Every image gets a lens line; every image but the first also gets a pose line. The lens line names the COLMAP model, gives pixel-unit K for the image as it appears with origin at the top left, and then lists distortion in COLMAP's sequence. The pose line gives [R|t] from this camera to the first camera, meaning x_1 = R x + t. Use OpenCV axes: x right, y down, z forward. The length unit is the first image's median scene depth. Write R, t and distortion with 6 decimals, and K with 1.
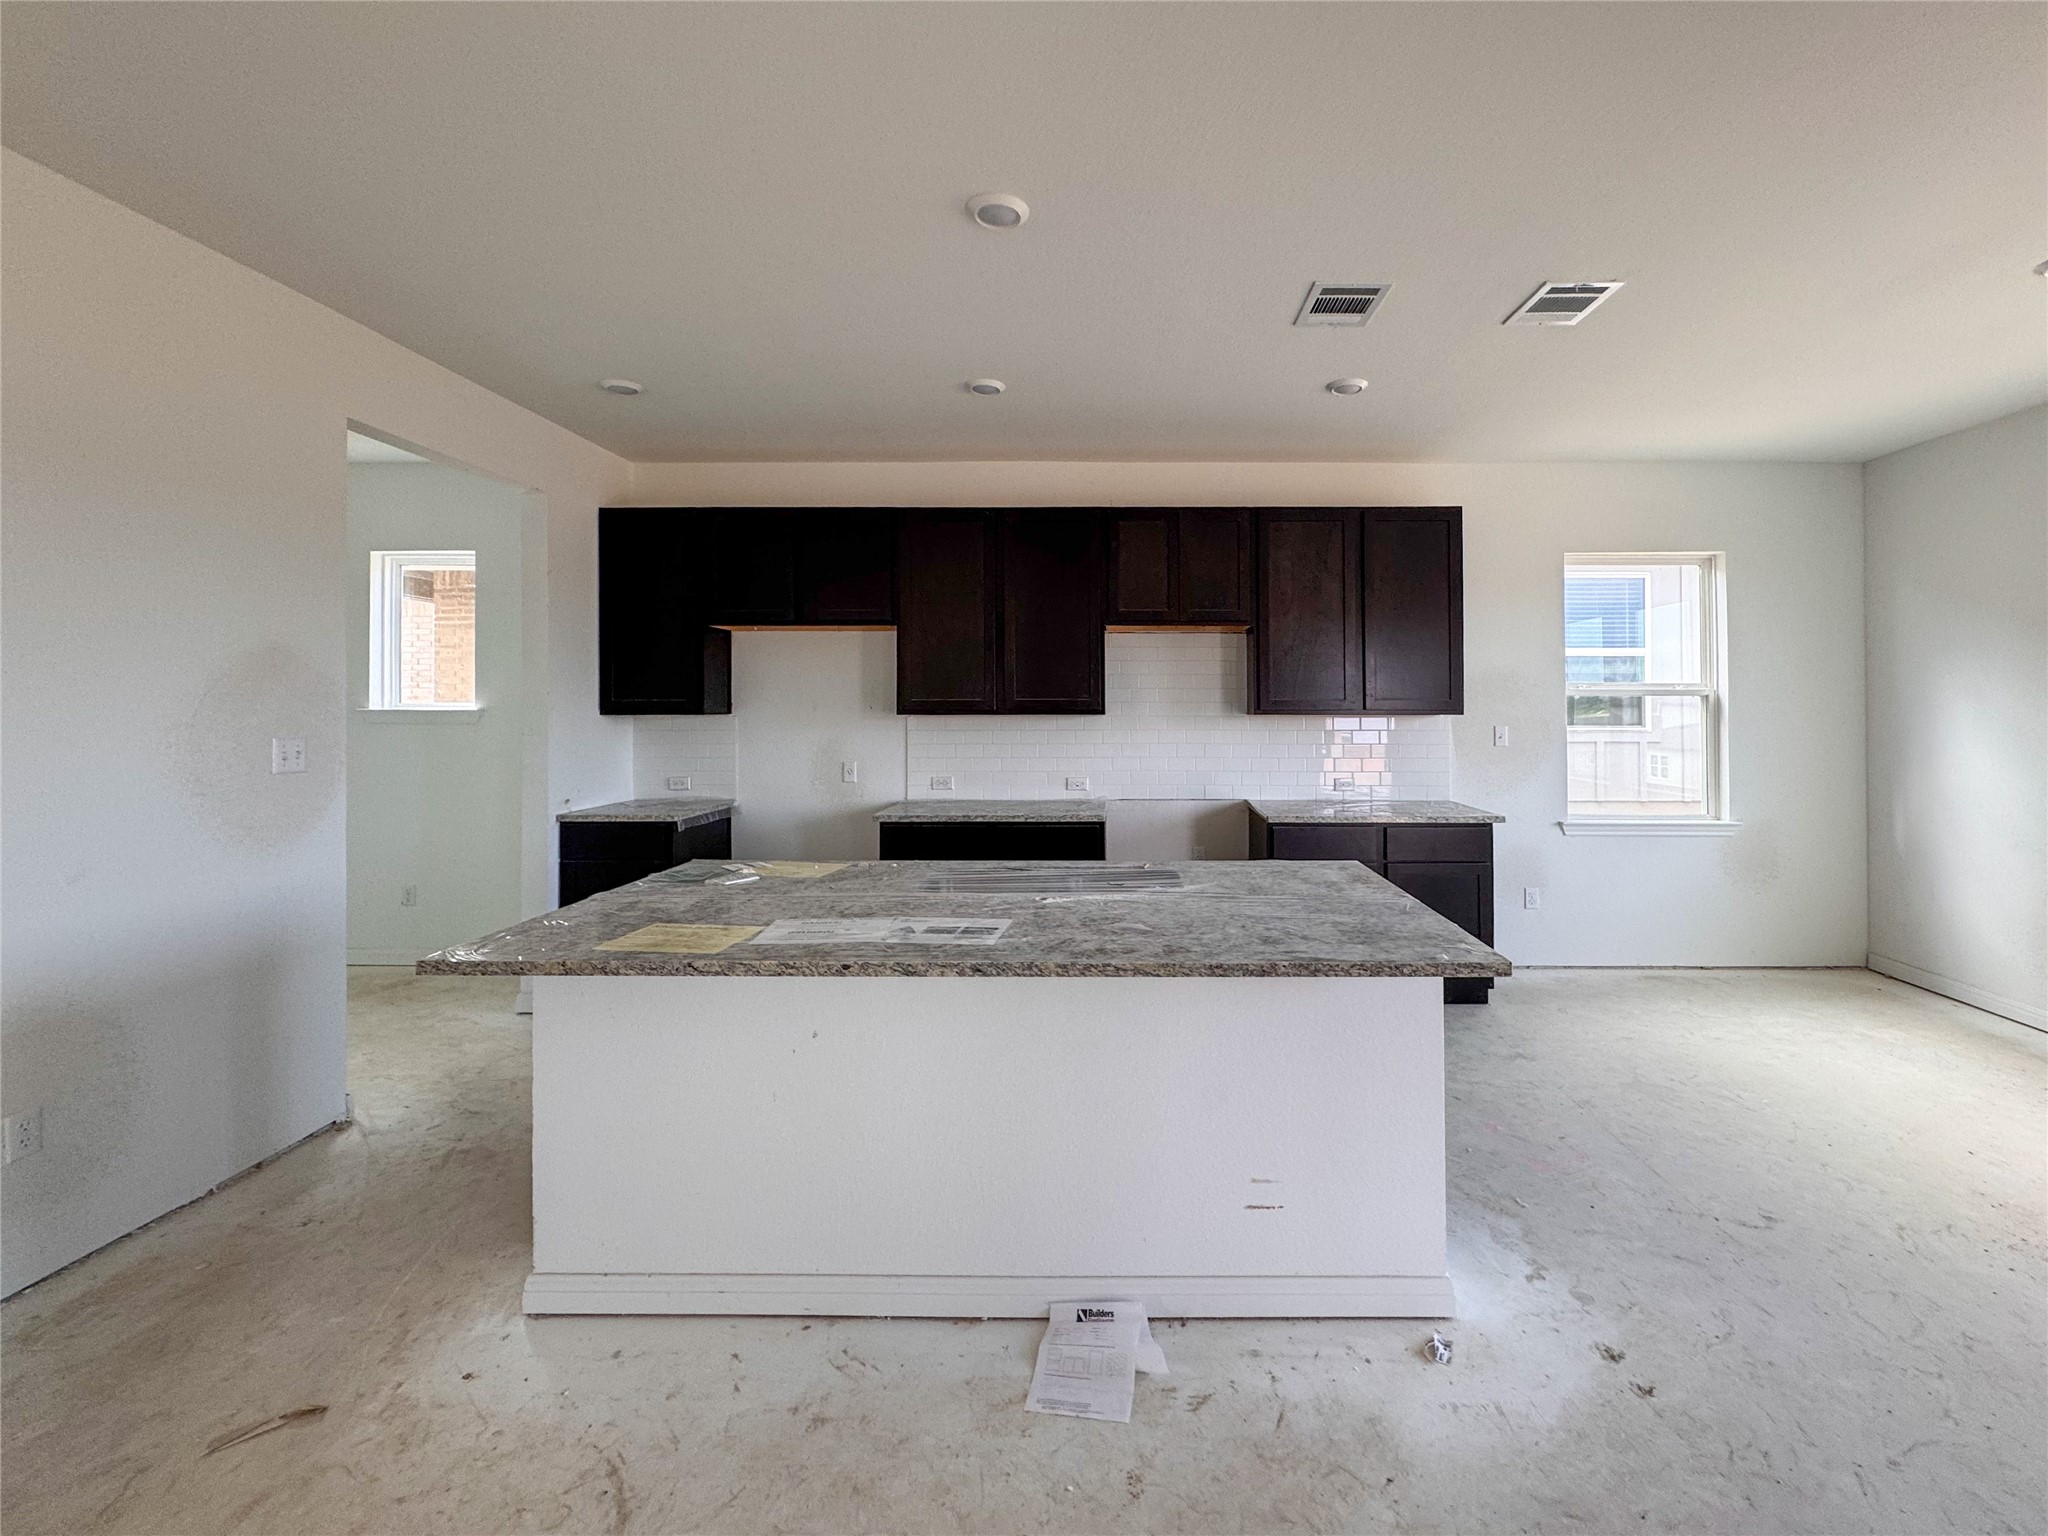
lens RADIAL K [[835.6, 0, 1145.1], [0, 835.6, 694.6], [0, 0, 1]] dist [0.001691, 0.000137]
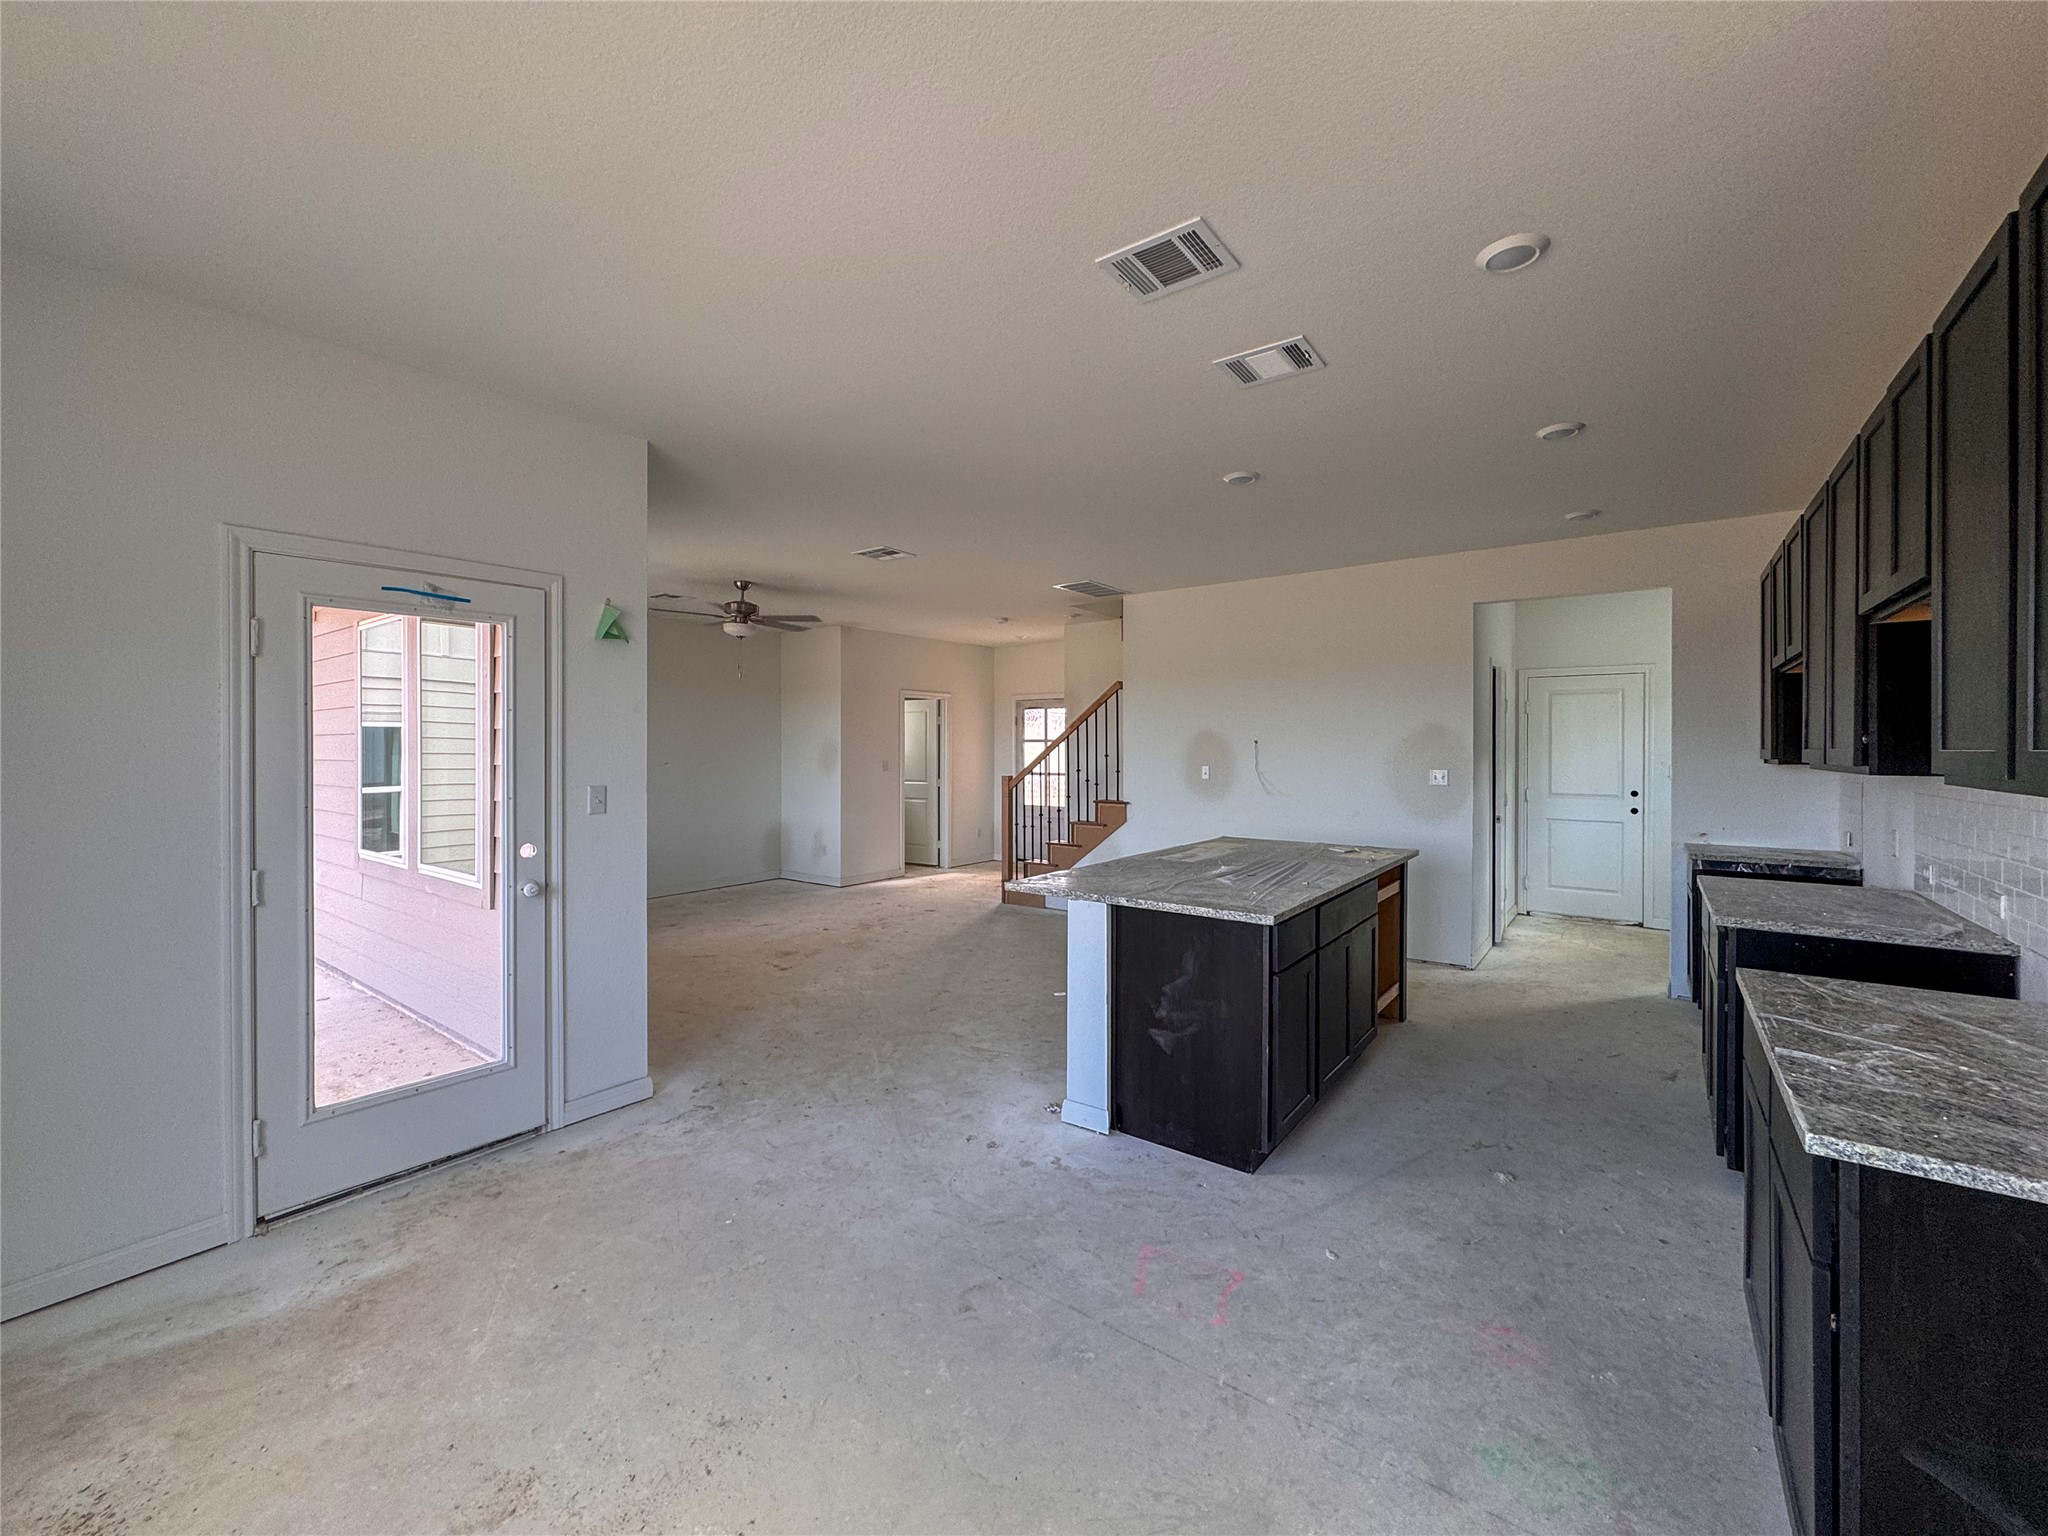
lens RADIAL K [[835.6, 0, 1018.3], [0, 835.6, 759.0], [0, 0, 1]] dist [0.001691, 0.000137]
pose [[-0.614113, 0.010086, -0.789153, 1.345046], [0.005925, 0.999949, 0.008170, 0.006479], [0.789196, 0.000342, -0.614142, 1.516107]]
